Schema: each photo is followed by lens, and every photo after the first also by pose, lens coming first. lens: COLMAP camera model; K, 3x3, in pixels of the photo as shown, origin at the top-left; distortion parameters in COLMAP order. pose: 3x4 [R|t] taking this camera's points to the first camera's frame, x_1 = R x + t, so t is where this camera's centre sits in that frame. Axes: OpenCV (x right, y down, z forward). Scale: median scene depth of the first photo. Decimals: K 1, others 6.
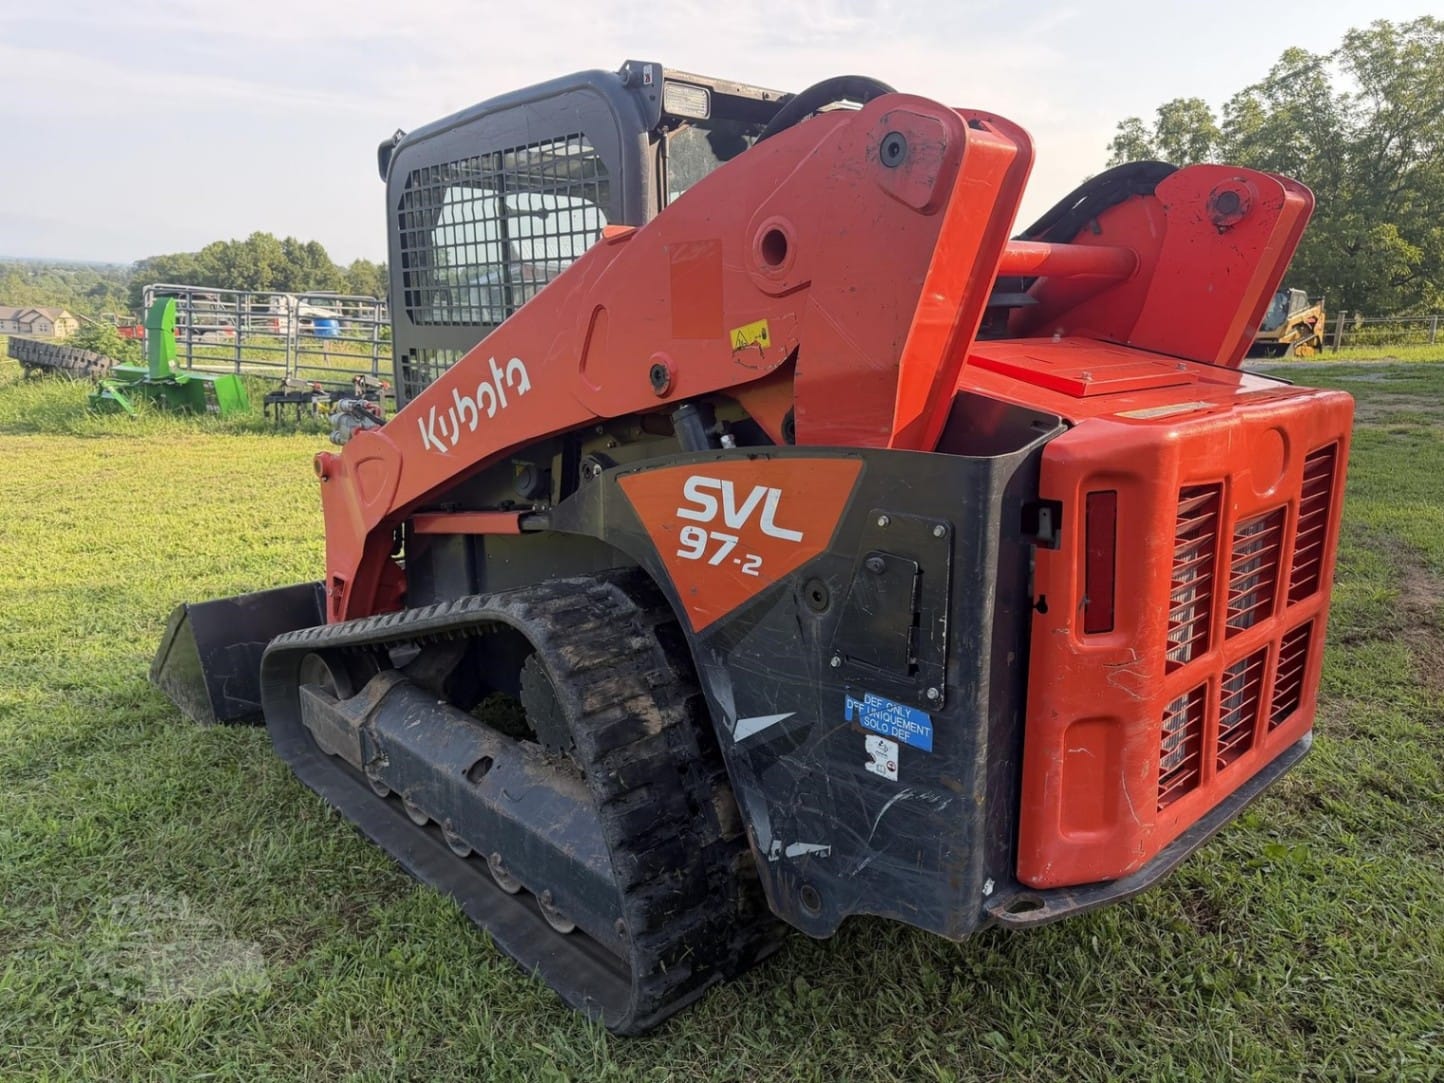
lens RADIAL K [[1016.3, 0, 722.0], [0, 1016.3, 541.5], [0, 0, 1]] dist [0.046594, -0.006195]
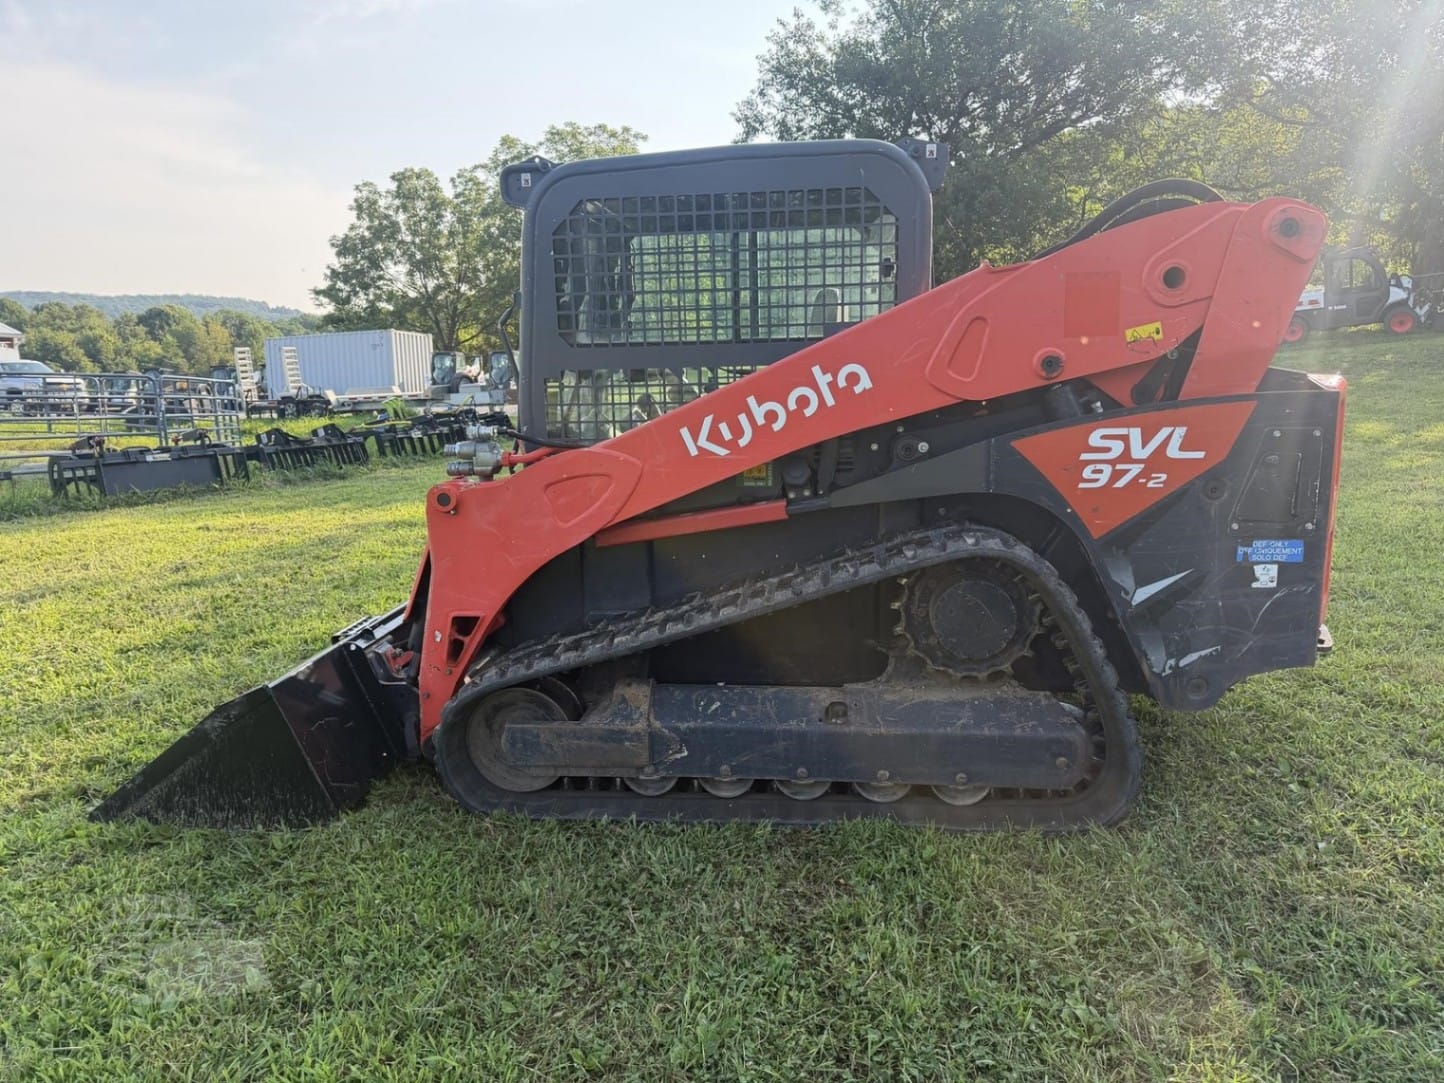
lens RADIAL K [[1043.3, 0, 714.0], [0, 1043.3, 565.3], [0, 0, 1]] dist [0.012675, -0.006124]
pose [[0.774276, -0.139841, 0.617204, -1.362897], [0.161559, 0.986642, 0.020871, 0.007866], [-0.611879, 0.083555, 0.786526, 0.159620]]
